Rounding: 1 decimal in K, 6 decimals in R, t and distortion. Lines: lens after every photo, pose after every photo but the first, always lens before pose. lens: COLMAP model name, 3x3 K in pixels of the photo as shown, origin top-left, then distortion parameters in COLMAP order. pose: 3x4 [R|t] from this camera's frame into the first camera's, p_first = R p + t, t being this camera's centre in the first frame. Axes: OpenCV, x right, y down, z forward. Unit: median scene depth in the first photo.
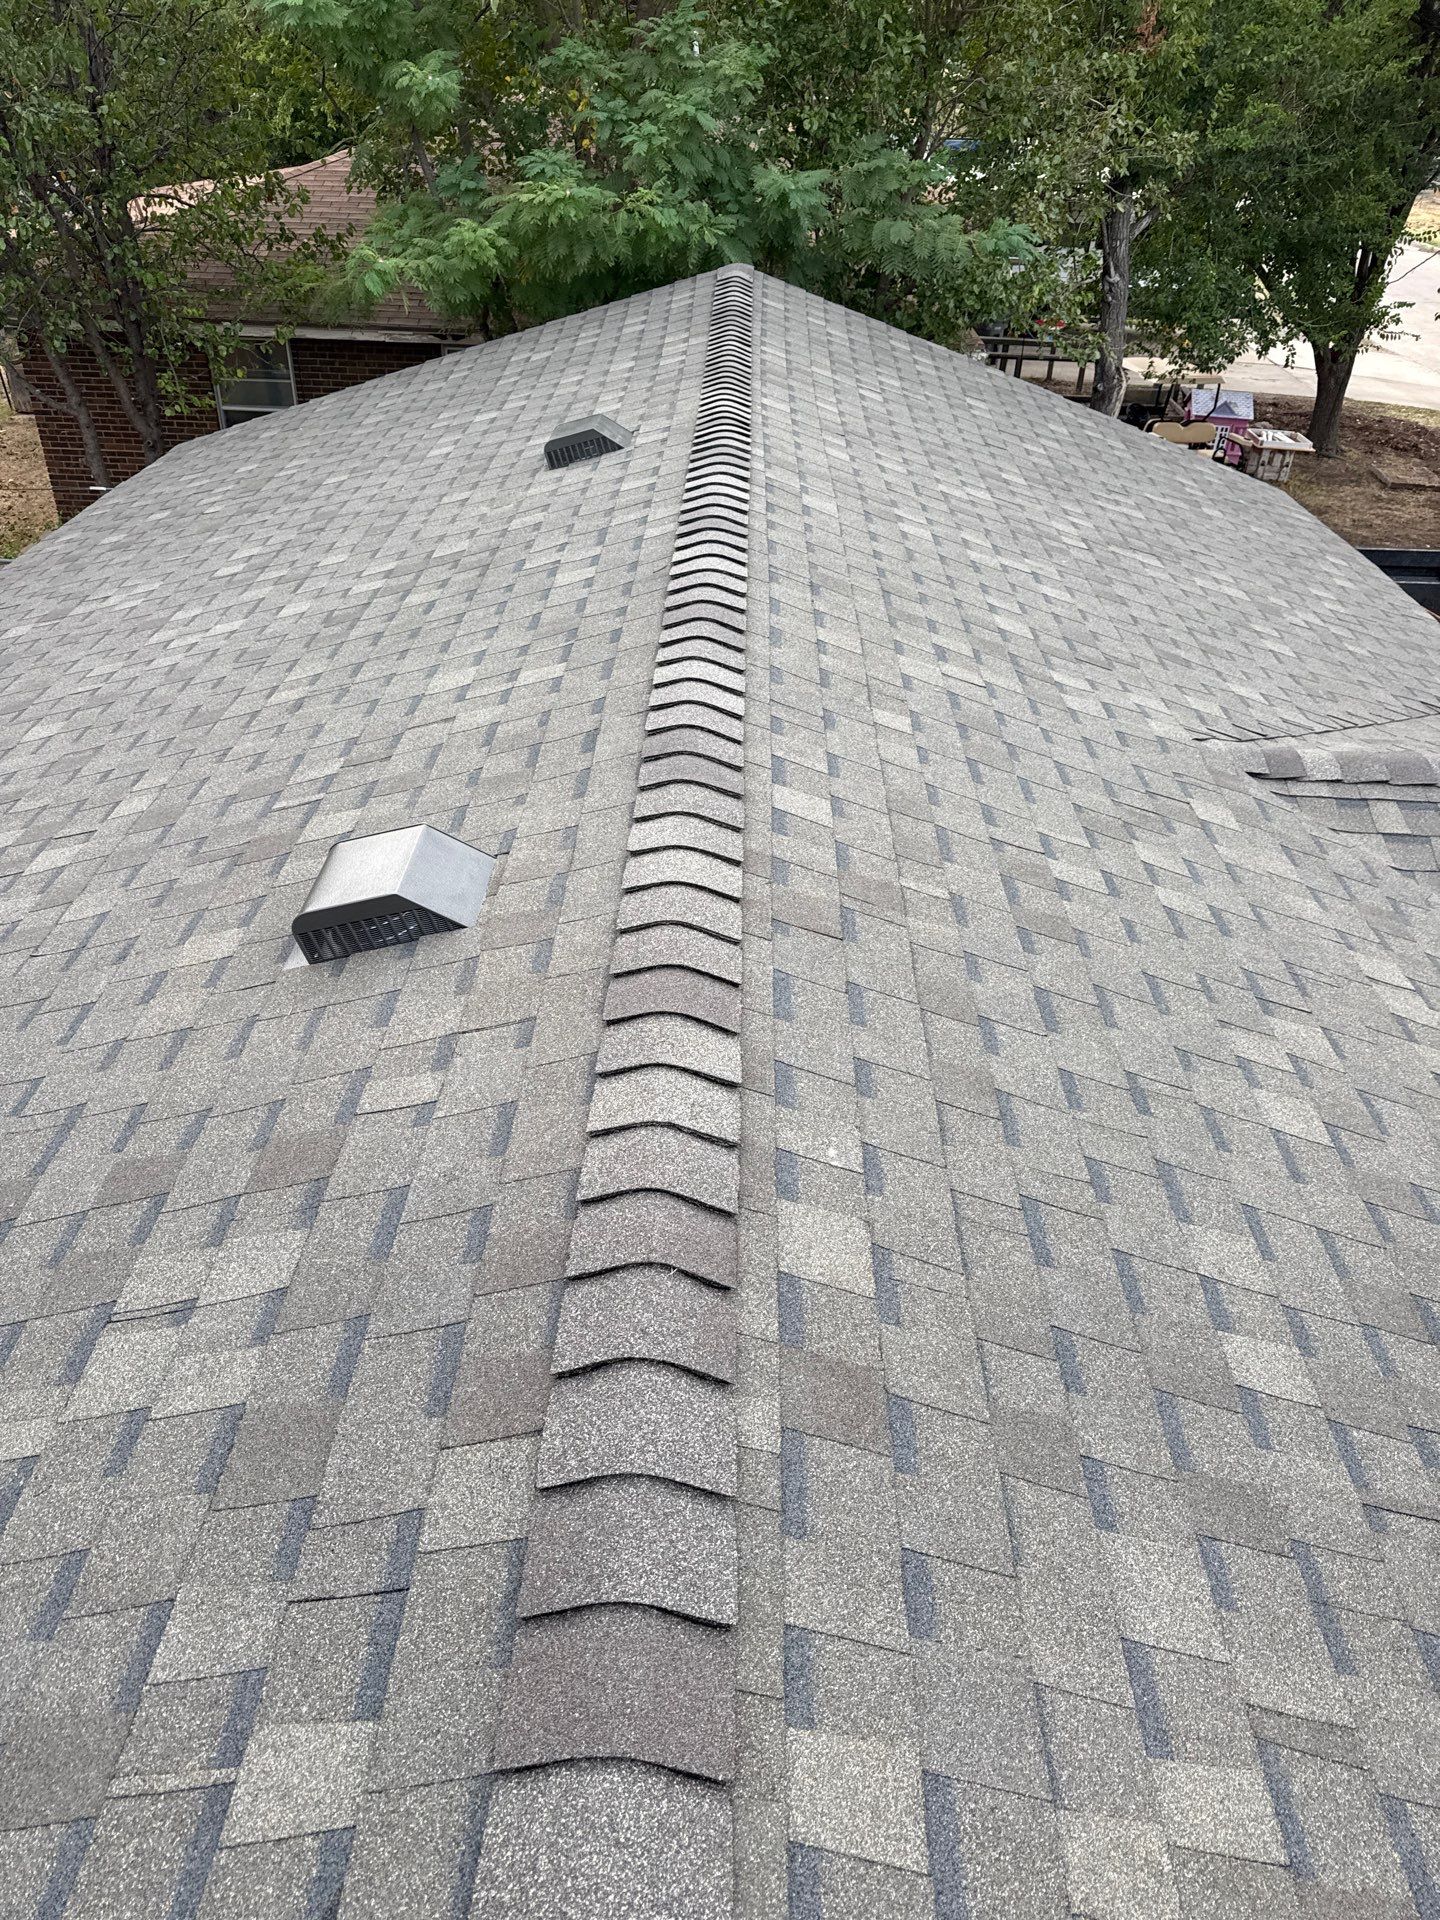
lens RADIAL K [[1337.5, 0, 697.9], [0, 1337.5, 978.2], [0, 0, 1]] dist [0.028158, -0.052528]
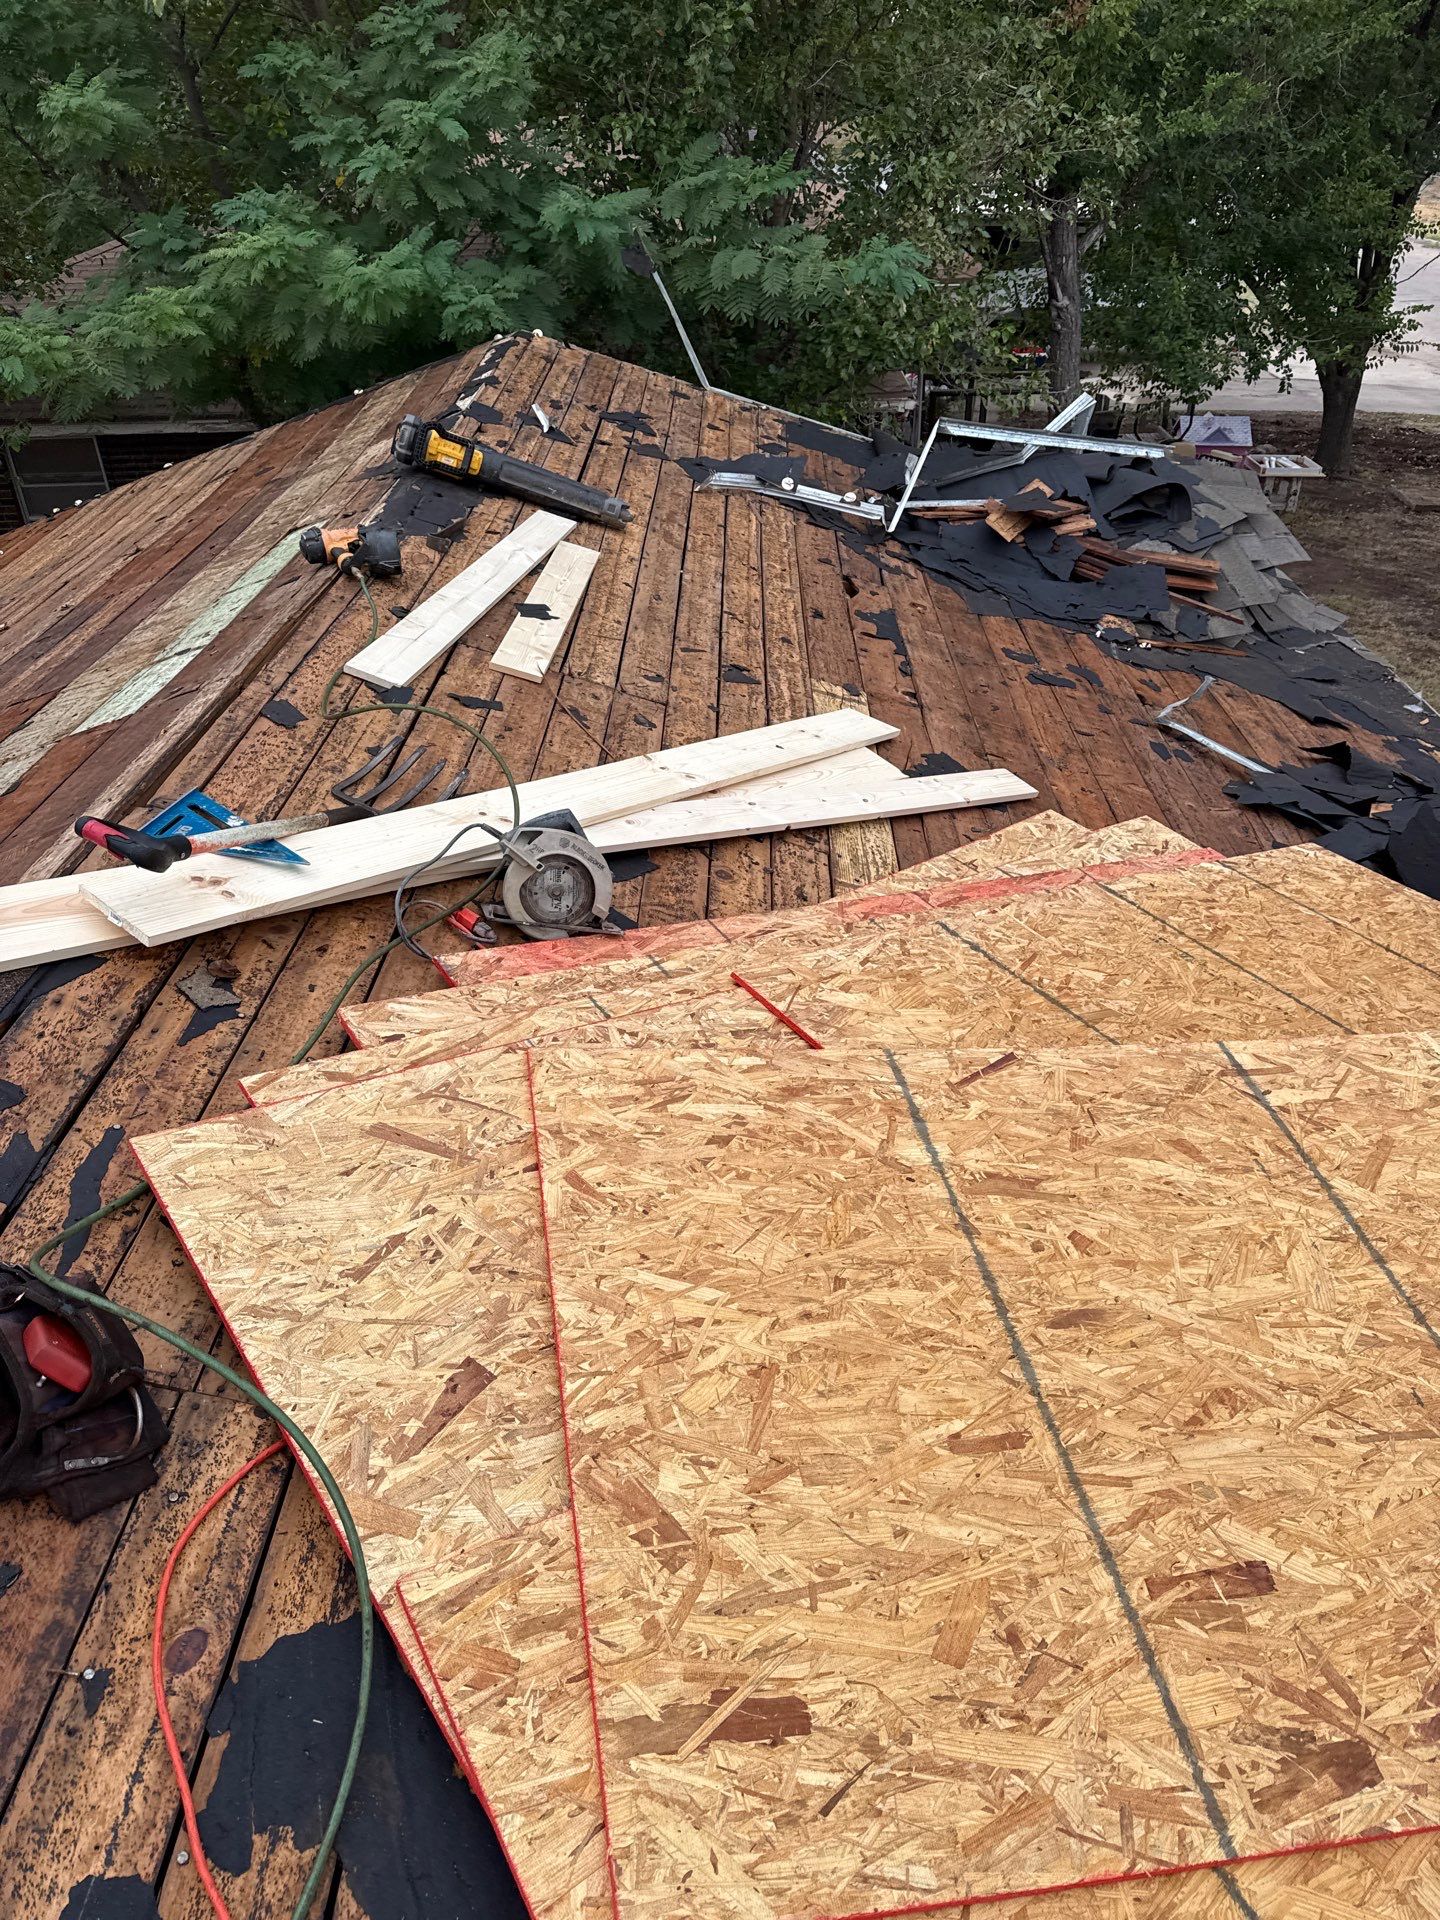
lens RADIAL K [[1347.2, 0, 725.4], [0, 1347.2, 952.0], [0, 0, 1]] dist [-0.007469, -0.005155]
pose [[0.998229, -0.057601, -0.014862, 0.184485], [0.056942, 0.997515, -0.041492, -0.200214], [0.017216, 0.040573, 0.999028, 0.372696]]
